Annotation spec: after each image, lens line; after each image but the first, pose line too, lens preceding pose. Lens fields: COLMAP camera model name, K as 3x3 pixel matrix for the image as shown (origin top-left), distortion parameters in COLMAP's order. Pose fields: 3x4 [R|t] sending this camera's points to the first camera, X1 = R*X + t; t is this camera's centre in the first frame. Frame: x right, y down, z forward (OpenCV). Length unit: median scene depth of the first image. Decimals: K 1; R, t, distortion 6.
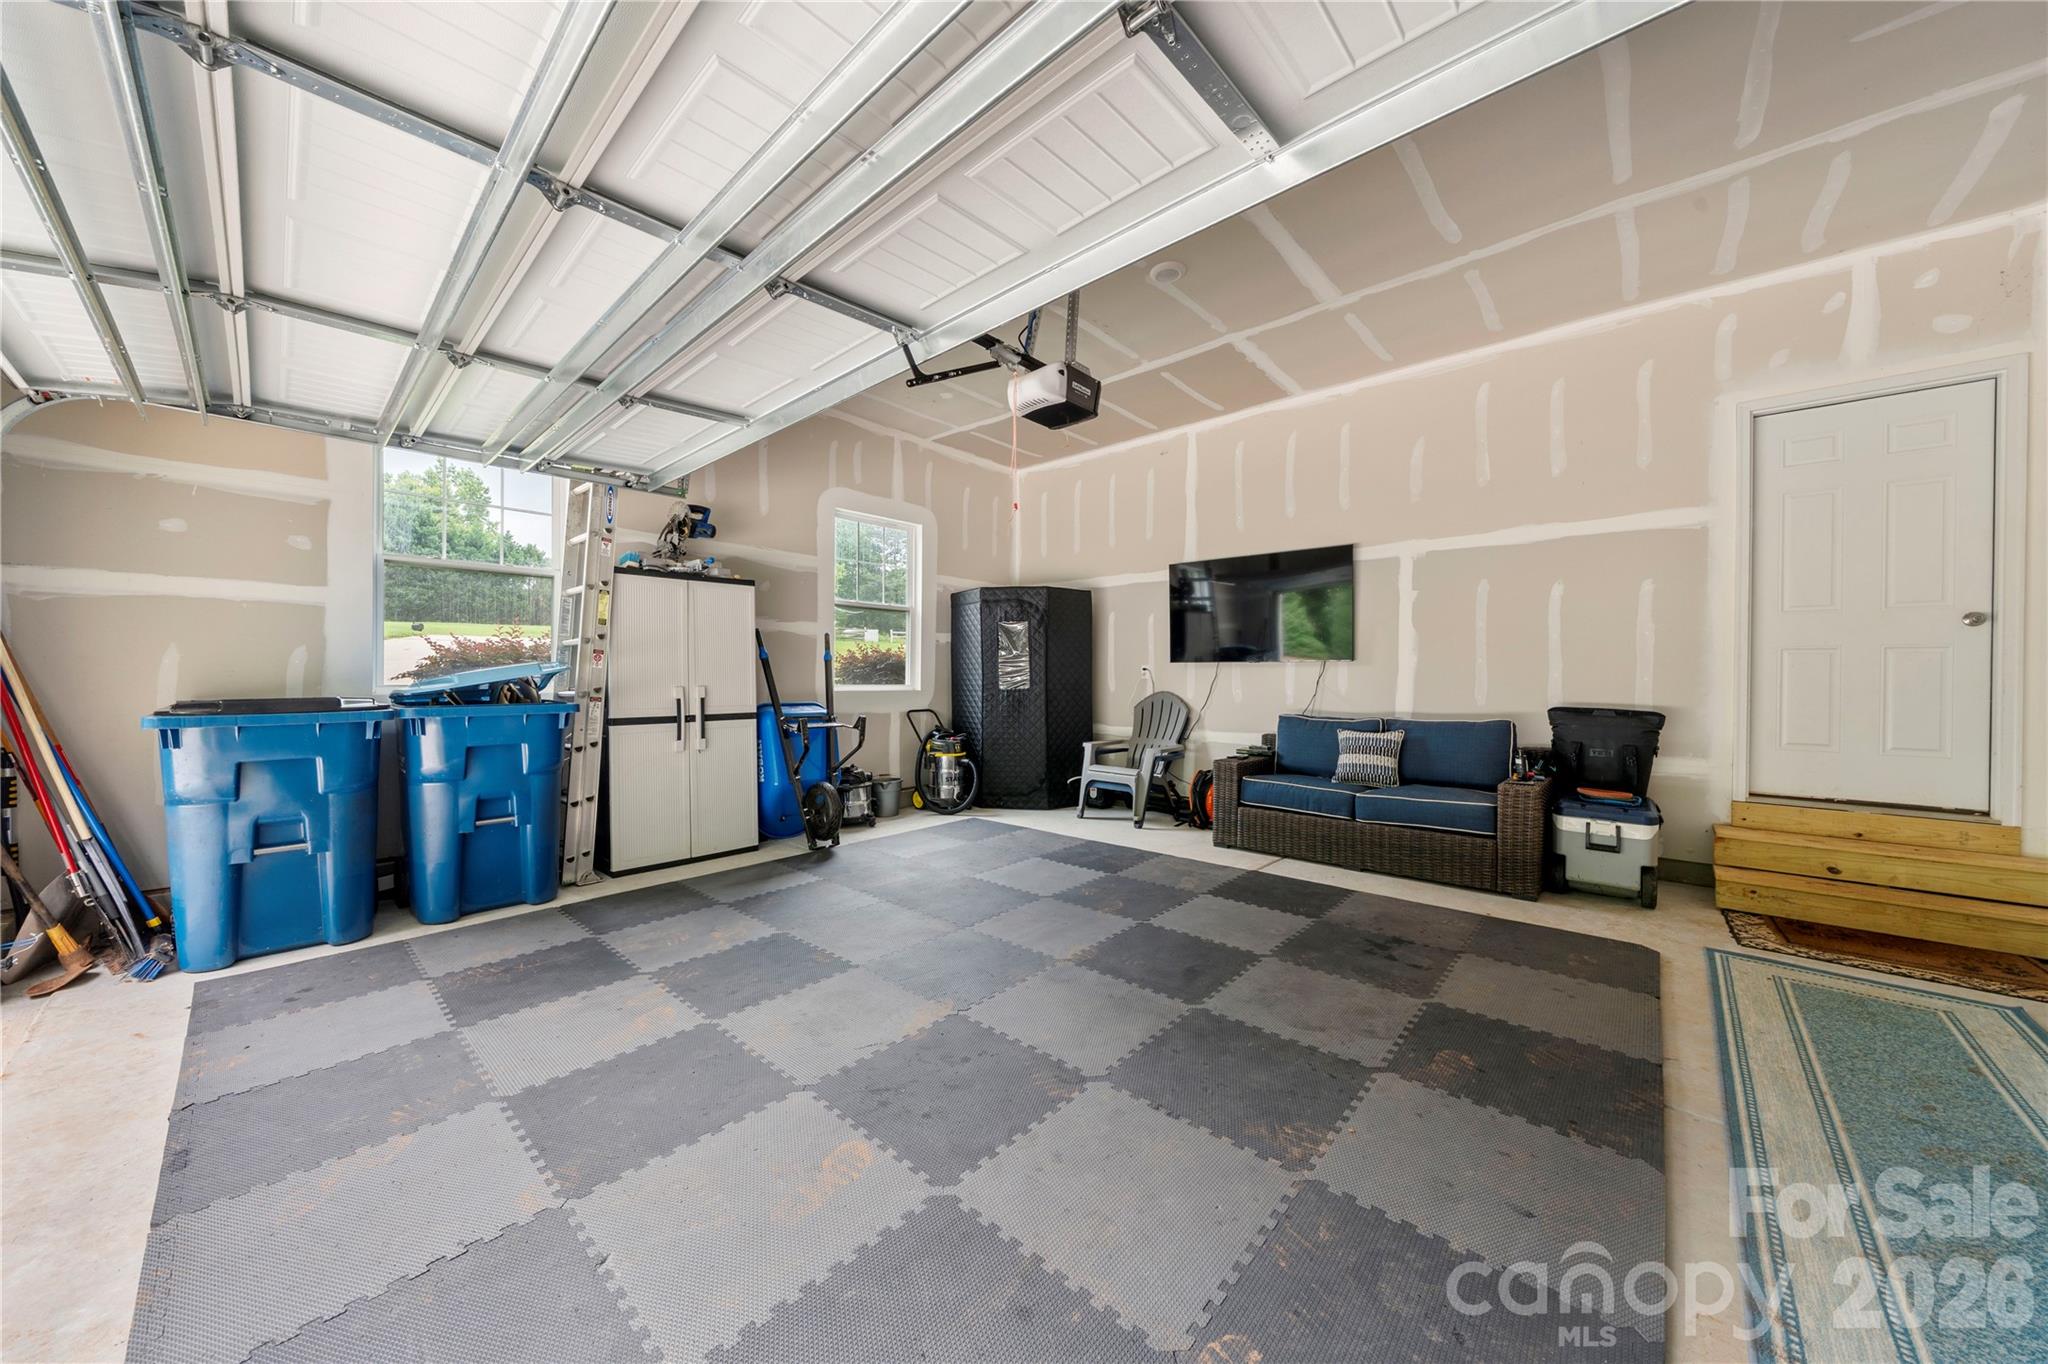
lens RADIAL K [[699.5, 0, 1019.0], [0, 699.5, 682.0], [0, 0, 1]] dist [-0.005640, 0.000338]
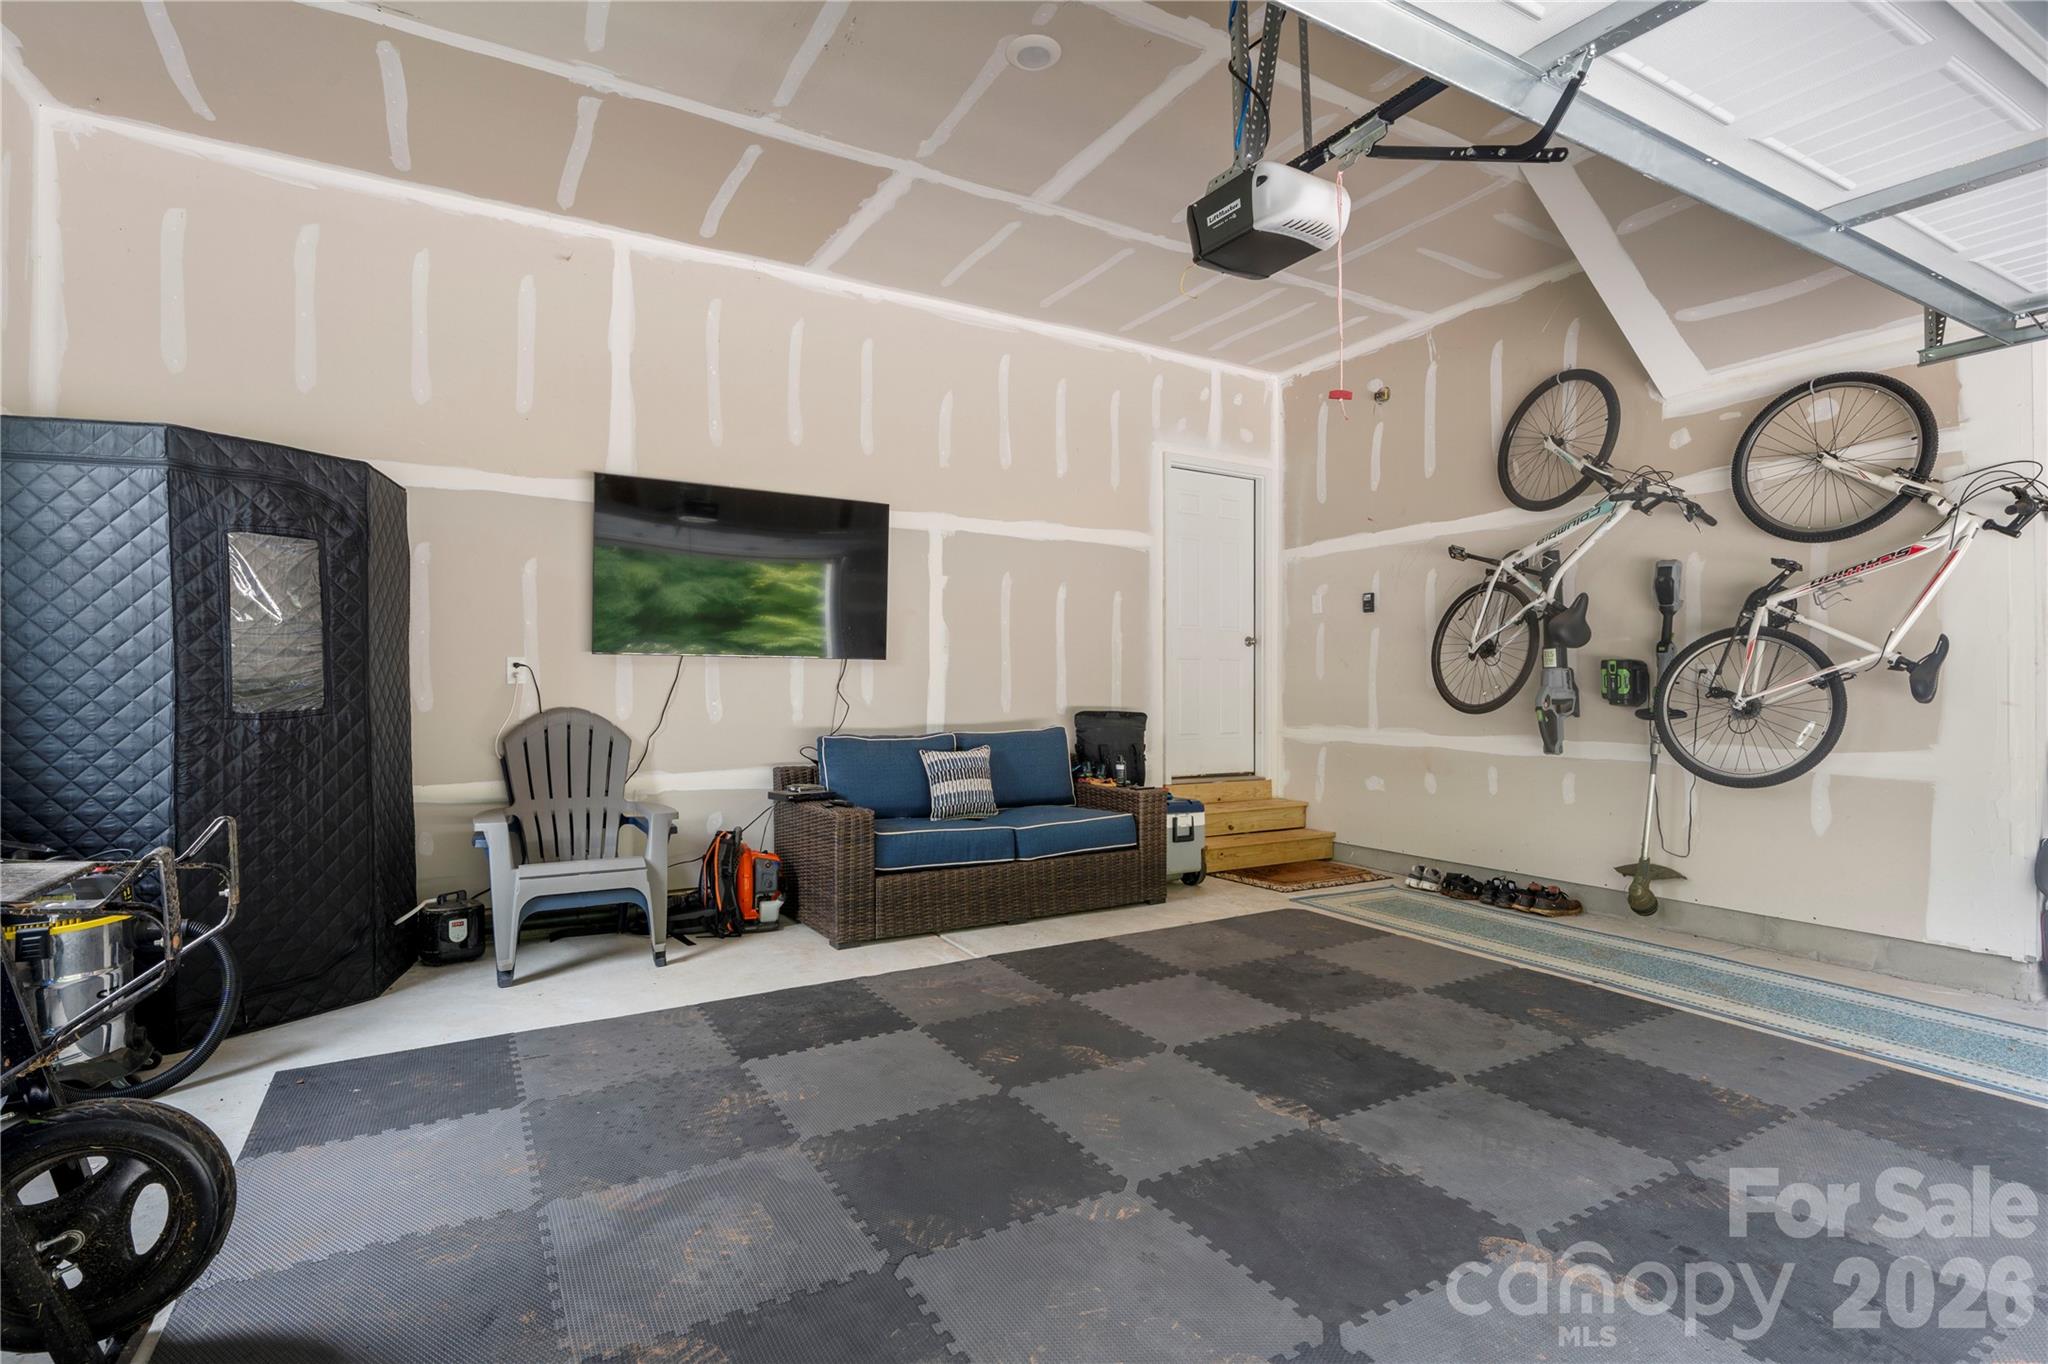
lens RADIAL K [[978.5, 0, 1016.0], [0, 978.5, 683.6], [0, 0, 1]] dist [0.001489, 0.000198]
pose [[0.305300, -0.001668, 0.952255, -0.566570], [0.006506, 0.999979, -0.000335, -0.003382], [-0.952234, 0.006298, 0.305304, 0.642161]]
